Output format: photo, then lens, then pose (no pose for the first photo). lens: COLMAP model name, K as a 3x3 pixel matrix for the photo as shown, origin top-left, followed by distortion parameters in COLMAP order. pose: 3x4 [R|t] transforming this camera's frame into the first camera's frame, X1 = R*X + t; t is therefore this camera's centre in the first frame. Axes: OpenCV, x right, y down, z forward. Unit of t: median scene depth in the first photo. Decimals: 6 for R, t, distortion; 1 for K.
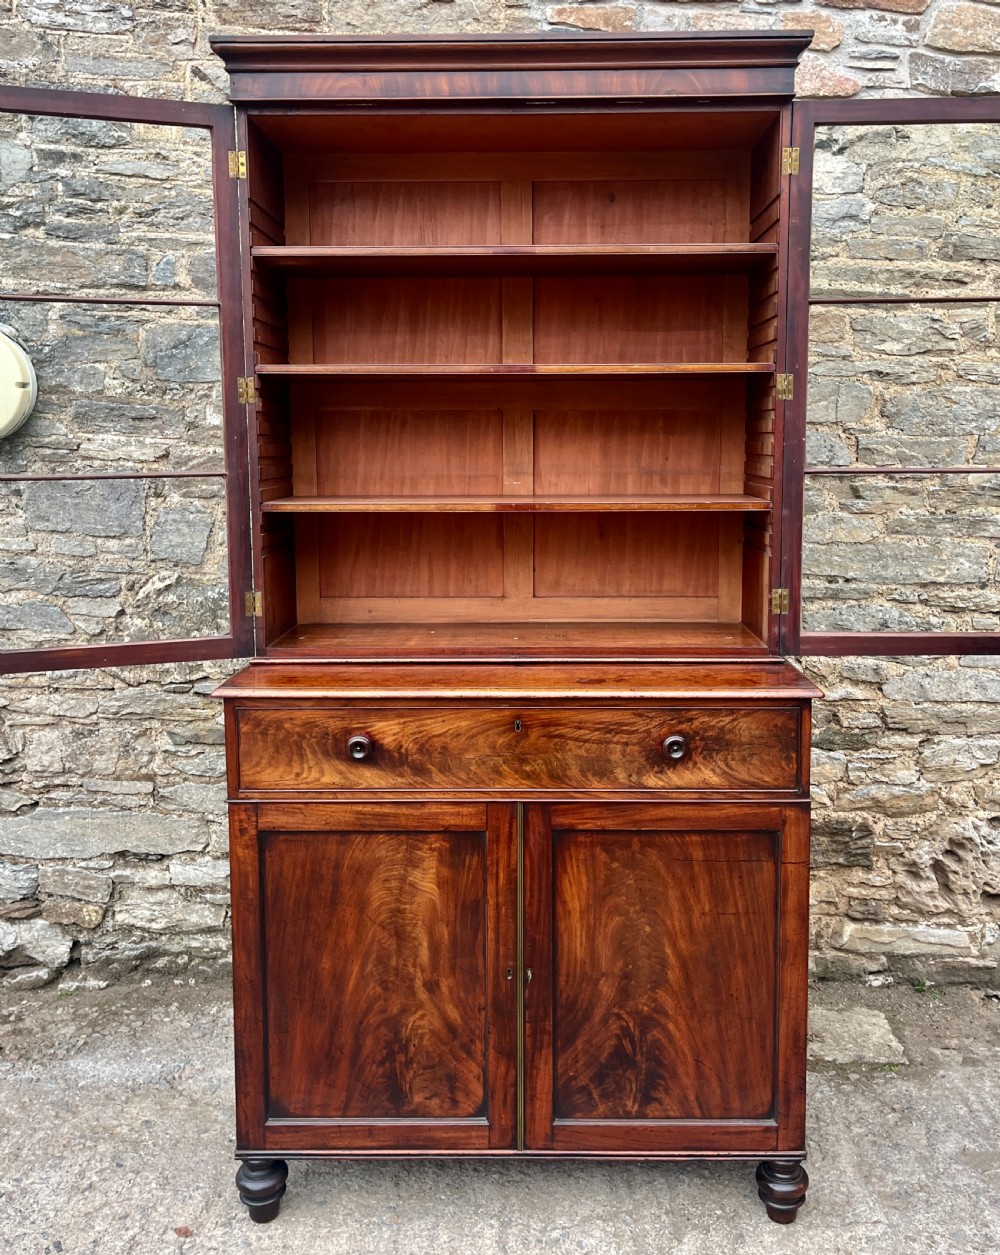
lens RADIAL K [[1052.2, 0, 512.0], [0, 1052.2, 551.8], [0, 0, 1]] dist [0.052882, -0.081662]
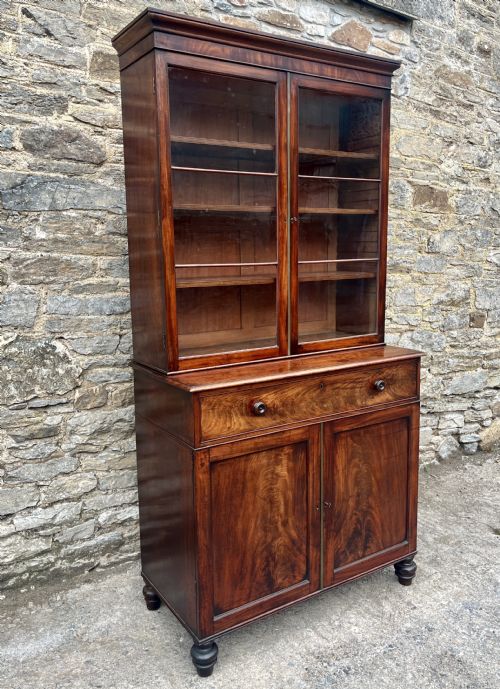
lens RADIAL K [[587.6, 0, 247.2], [0, 587.6, 329.3], [0, 0, 1]] dist [0.042748, -0.060144]
pose [[0.838212, -0.083908, 0.538850, -0.695343], [0.065217, 0.996425, 0.053710, -0.014853], [-0.541430, -0.009878, 0.840688, 0.112783]]
